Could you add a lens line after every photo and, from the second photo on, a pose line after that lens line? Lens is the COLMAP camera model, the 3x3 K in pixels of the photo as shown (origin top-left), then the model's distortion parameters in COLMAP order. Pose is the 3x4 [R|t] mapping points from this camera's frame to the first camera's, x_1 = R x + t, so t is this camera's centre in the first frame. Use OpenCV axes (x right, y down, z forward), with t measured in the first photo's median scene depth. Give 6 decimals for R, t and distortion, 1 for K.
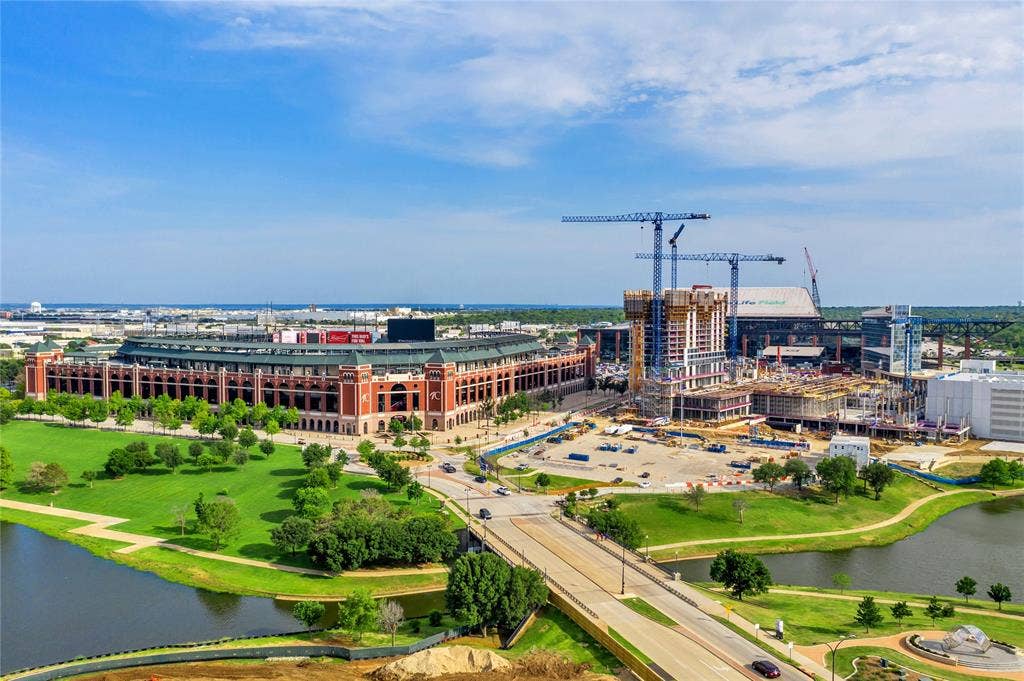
lens RADIAL K [[837.5, 0, 514.3], [0, 837.5, 365.4], [0, 0, 1]] dist [-0.001394, -0.005605]
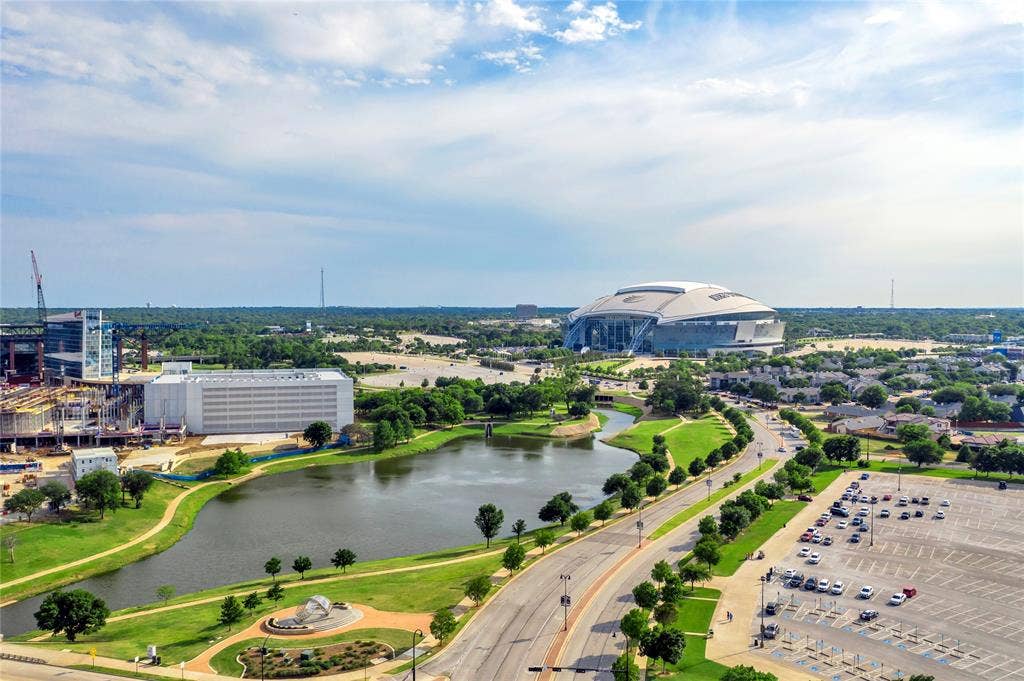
lens RADIAL K [[837.5, 0, 514.3], [0, 837.5, 365.4], [0, 0, 1]] dist [-0.001394, -0.005605]
pose [[0.577506, -0.052909, 0.814670, -0.095769], [0.054276, 0.998178, 0.026351, -0.009869], [-0.814580, 0.028999, 0.579325, 0.040056]]
